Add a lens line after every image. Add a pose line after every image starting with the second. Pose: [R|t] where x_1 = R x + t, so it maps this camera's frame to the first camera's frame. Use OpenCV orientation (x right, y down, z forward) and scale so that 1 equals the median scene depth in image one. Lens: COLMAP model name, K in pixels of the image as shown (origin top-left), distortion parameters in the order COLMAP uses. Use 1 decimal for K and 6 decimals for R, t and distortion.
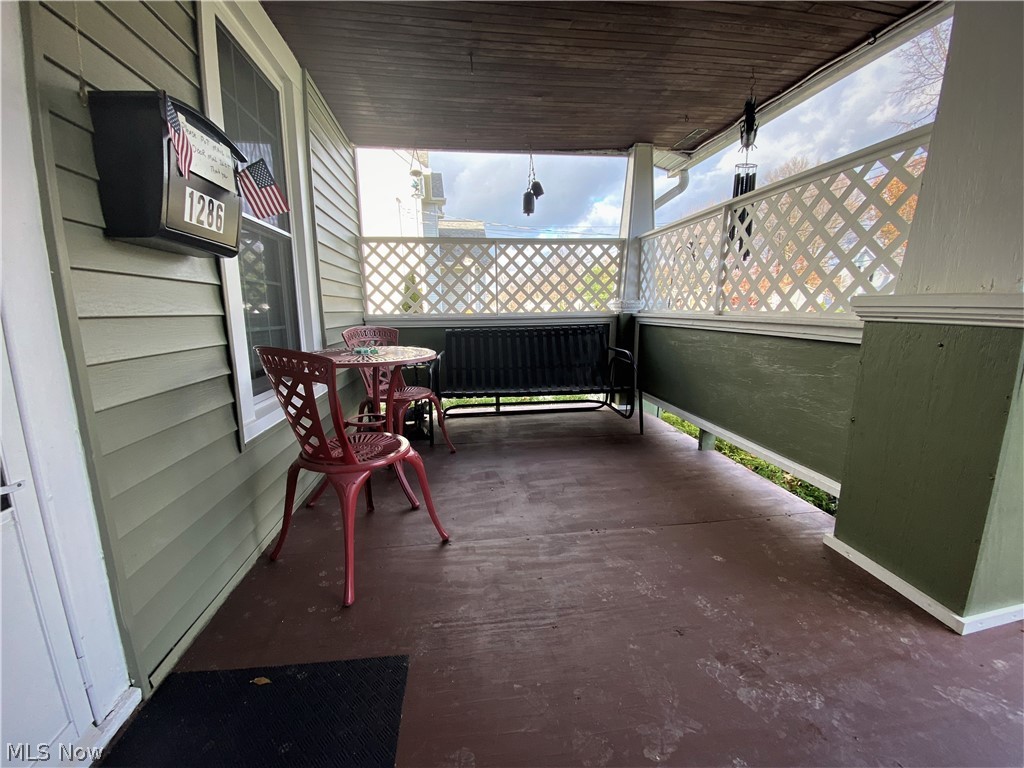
lens RADIAL K [[415.5, 0, 507.7], [0, 415.5, 387.6], [0, 0, 1]] dist [0.004033, -0.012931]
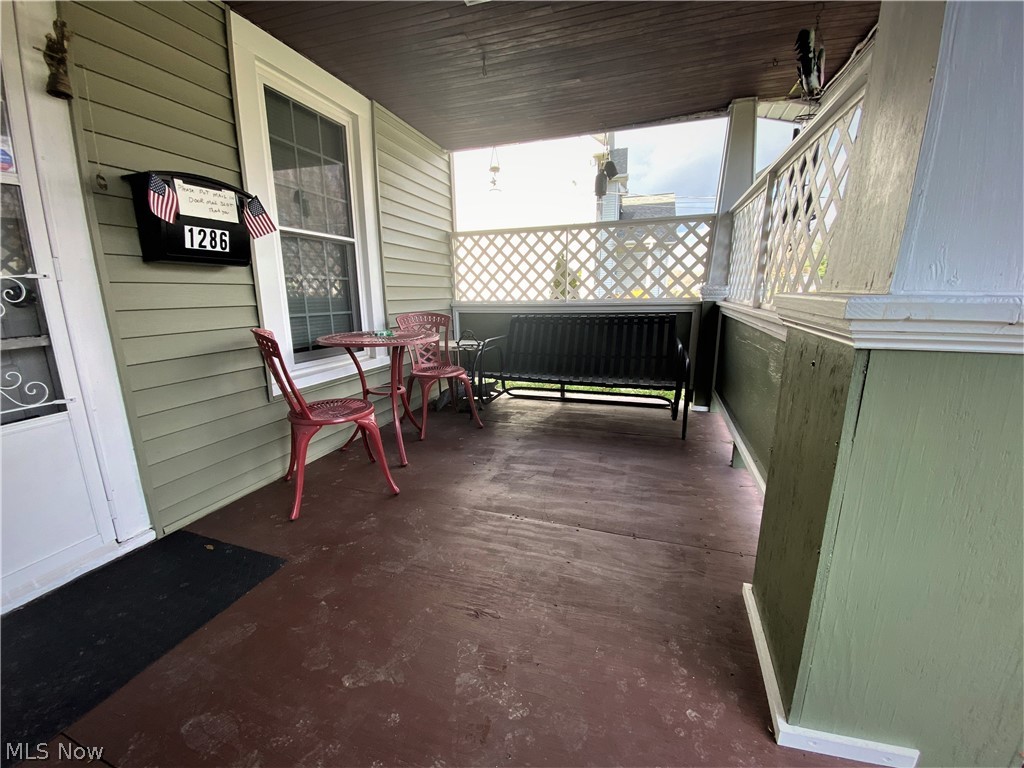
lens RADIAL K [[415.5, 0, 511.2], [0, 415.5, 385.2], [0, 0, 1]] dist [0.004033, -0.012931]
pose [[0.896326, 0.091835, -0.433782, 0.324728], [-0.076598, 0.995678, 0.052518, -0.017924], [0.436730, -0.013846, 0.899486, 0.035998]]
